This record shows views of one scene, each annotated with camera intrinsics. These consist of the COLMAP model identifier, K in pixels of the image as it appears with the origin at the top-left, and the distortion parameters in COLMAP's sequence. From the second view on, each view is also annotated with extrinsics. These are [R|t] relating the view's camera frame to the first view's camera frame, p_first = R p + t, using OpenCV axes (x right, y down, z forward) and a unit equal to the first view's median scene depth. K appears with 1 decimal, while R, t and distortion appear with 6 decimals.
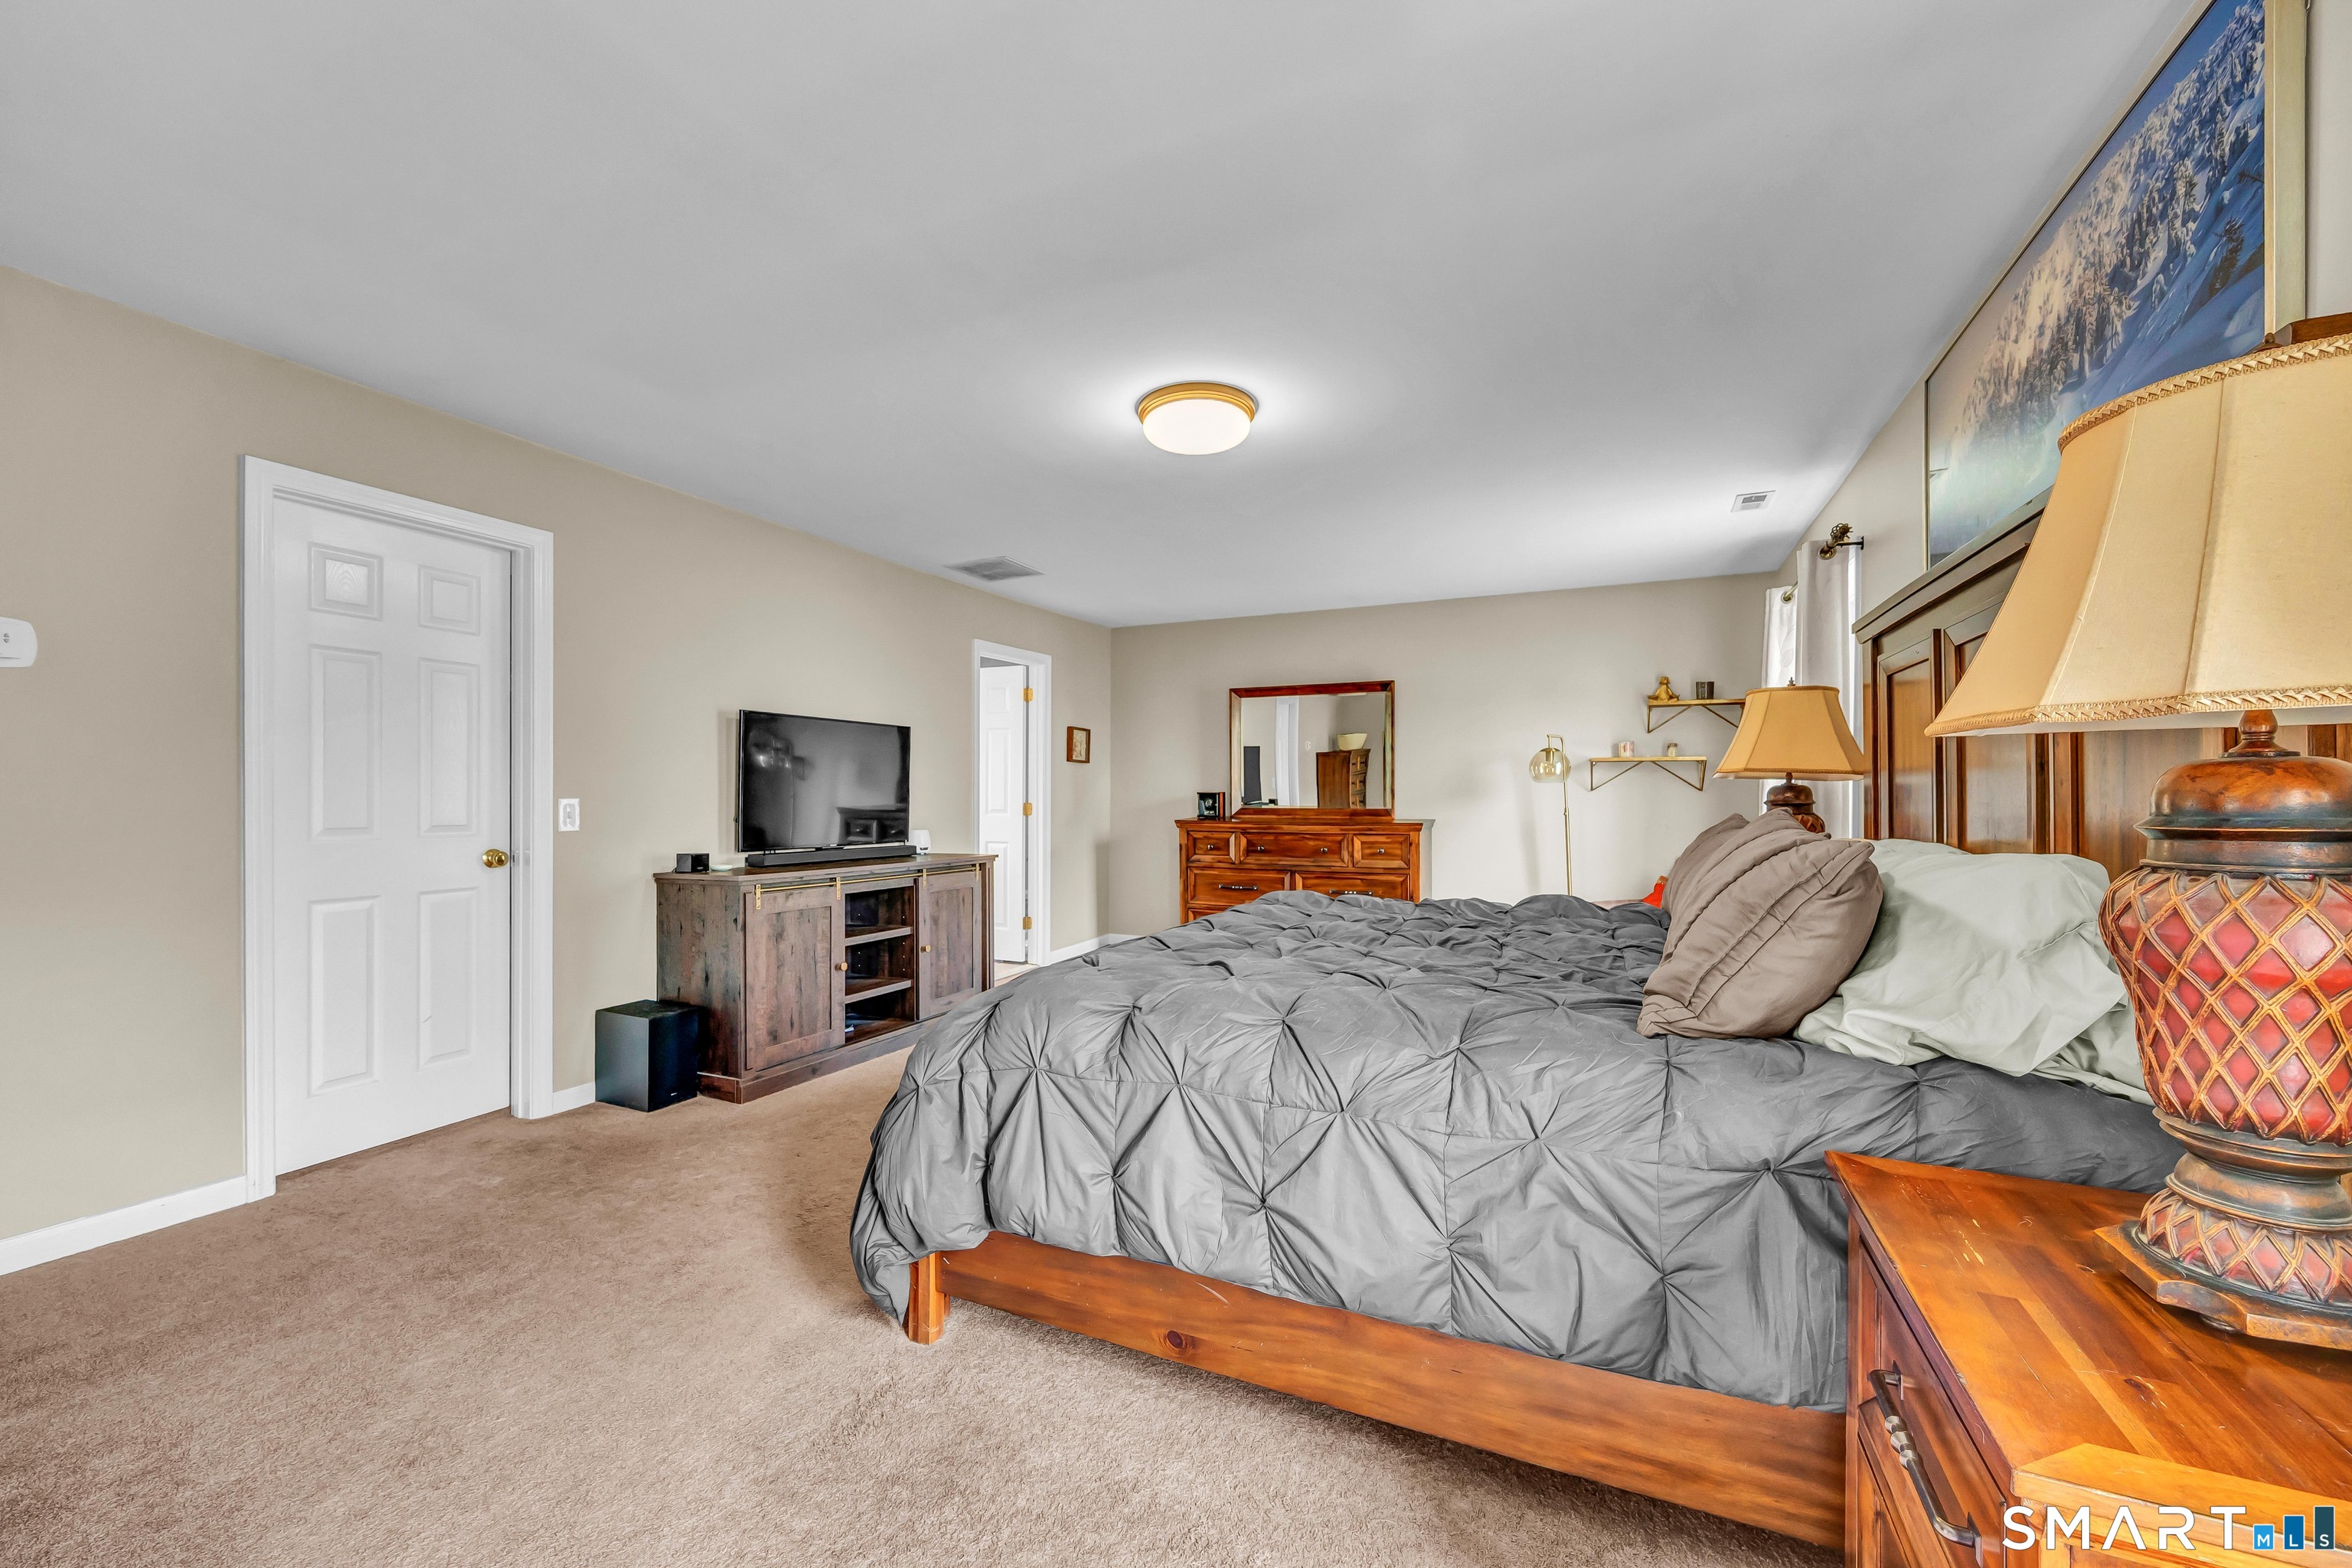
lens RADIAL K [[946.3, 0, 1155.0], [0, 946.3, 796.6], [0, 0, 1]] dist [0.000264, 0.000779]
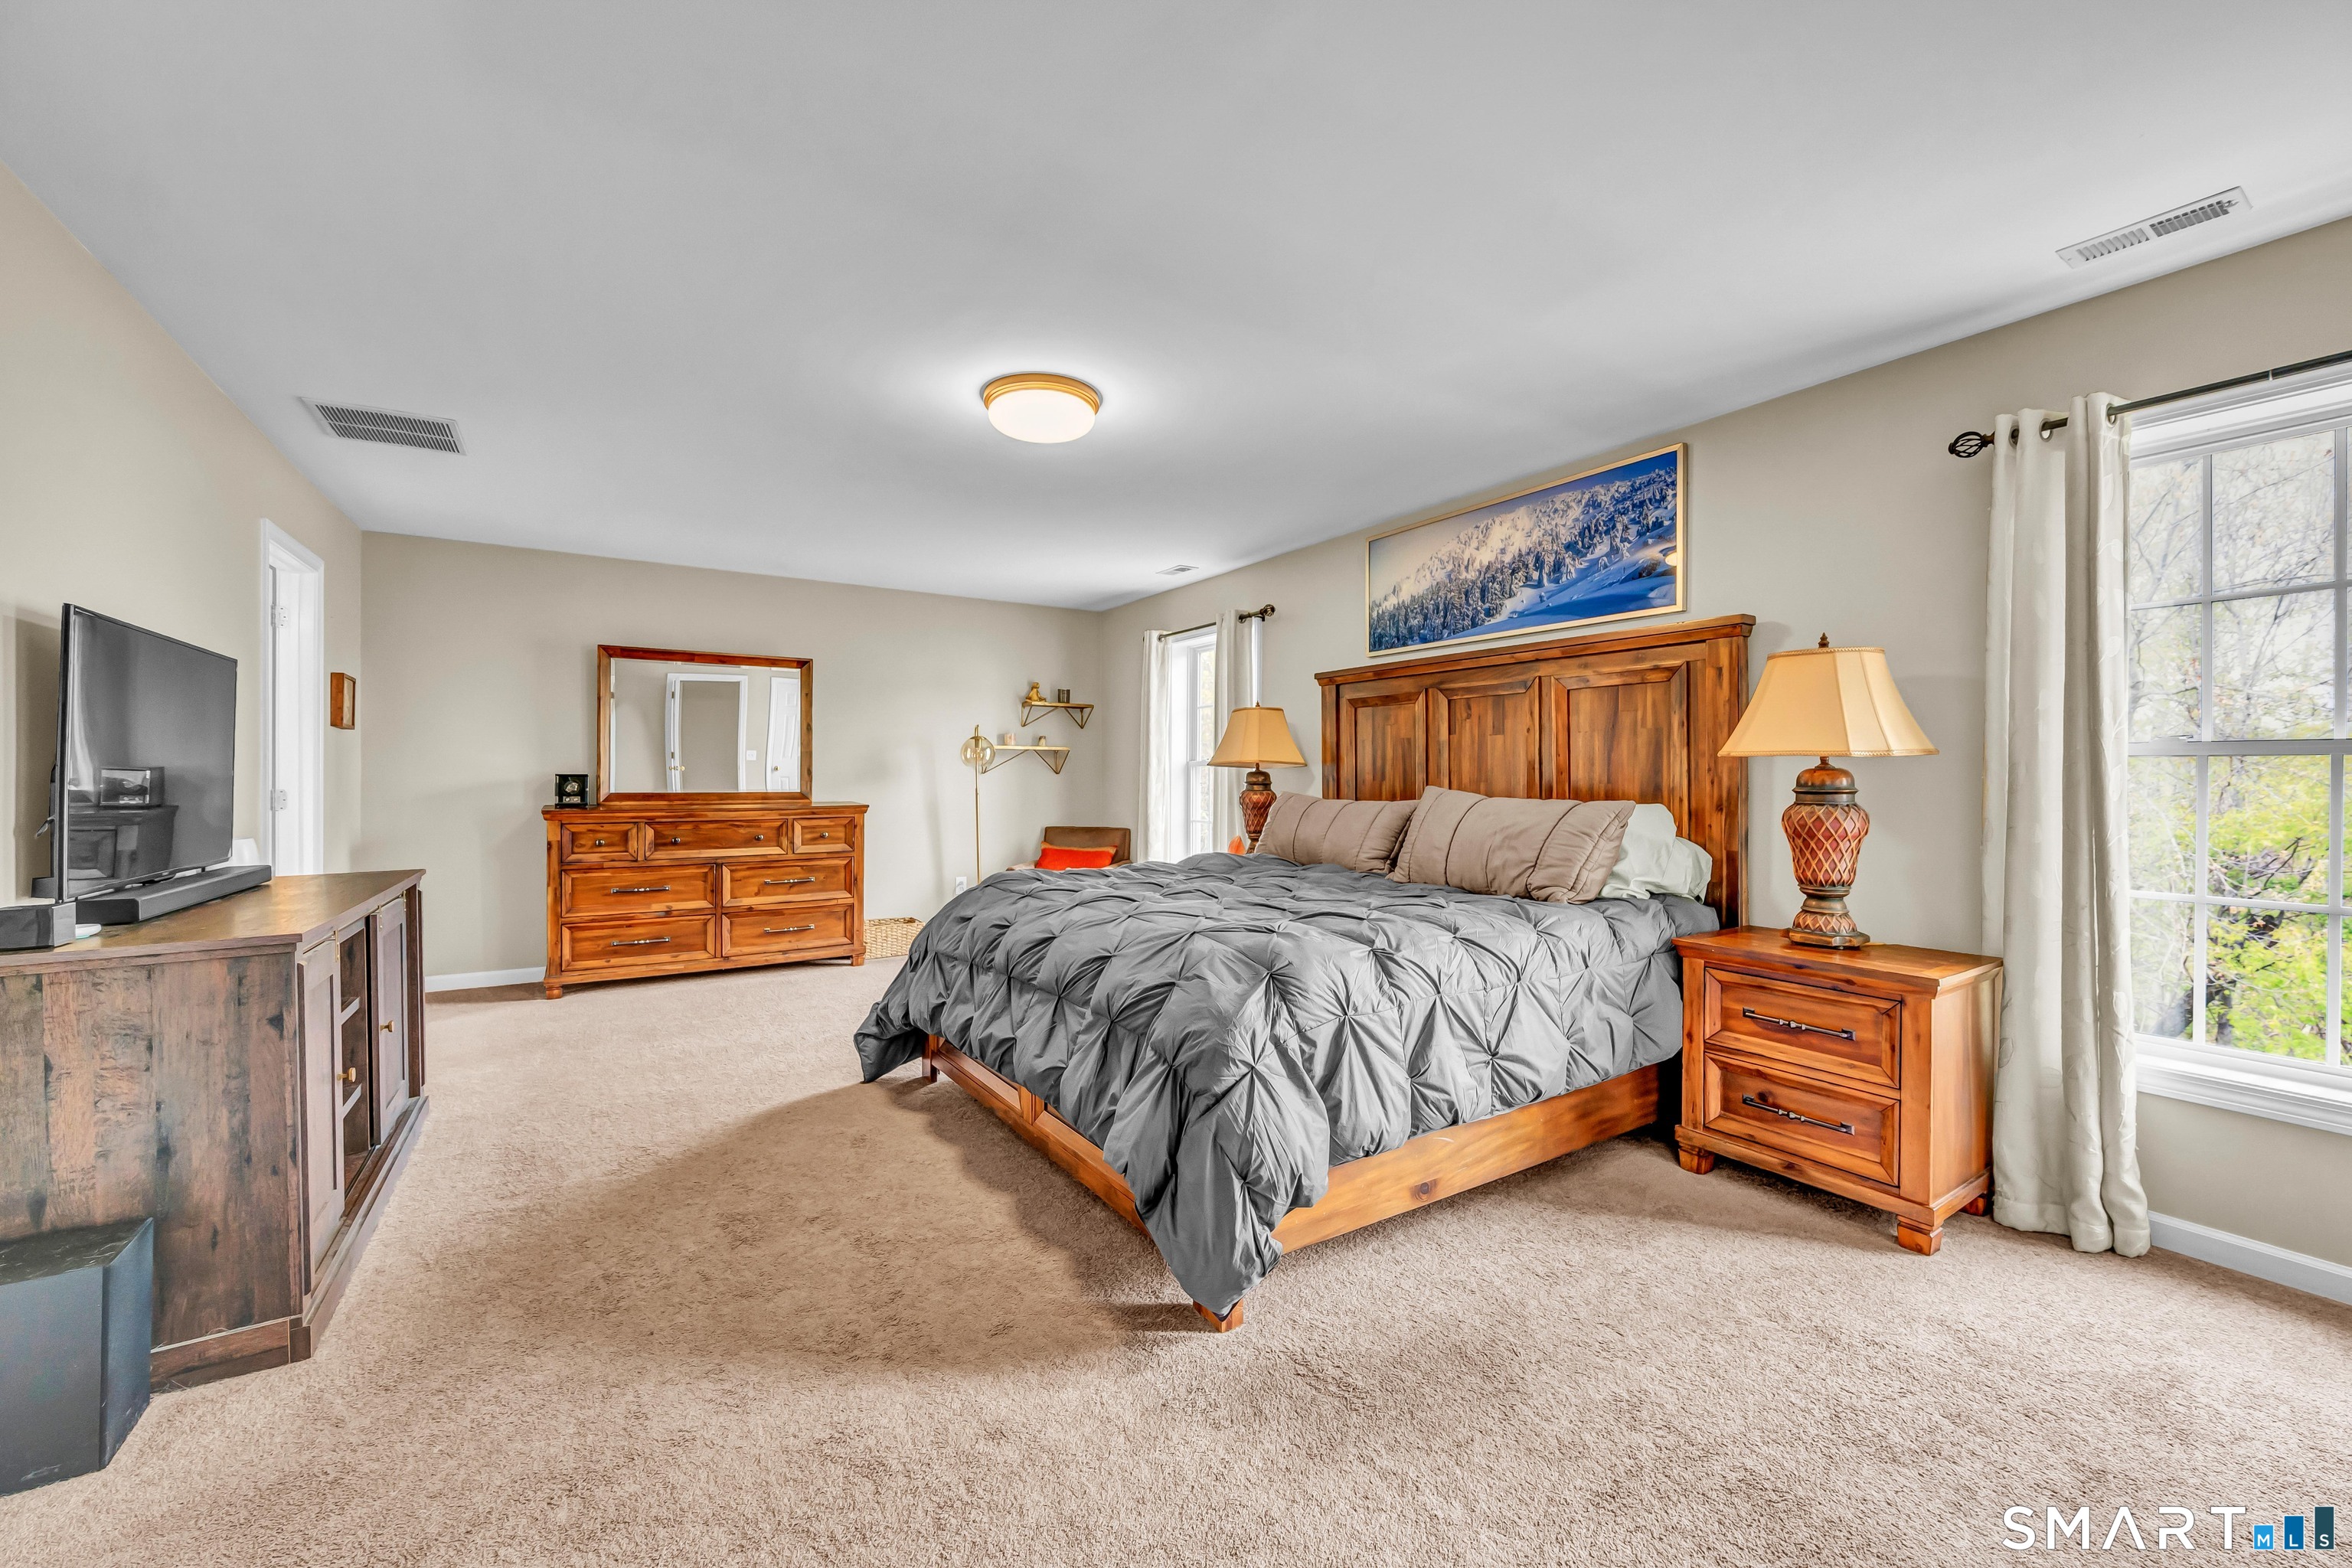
lens RADIAL K [[946.3, 0, 1169.7], [0, 946.3, 772.7], [0, 0, 1]] dist [0.000264, 0.000779]
pose [[0.516477, 0.003612, 0.856293, -0.520276], [0.000820, 0.999989, -0.004713, -0.002233], [-0.856301, 0.003136, 0.516468, 0.246857]]
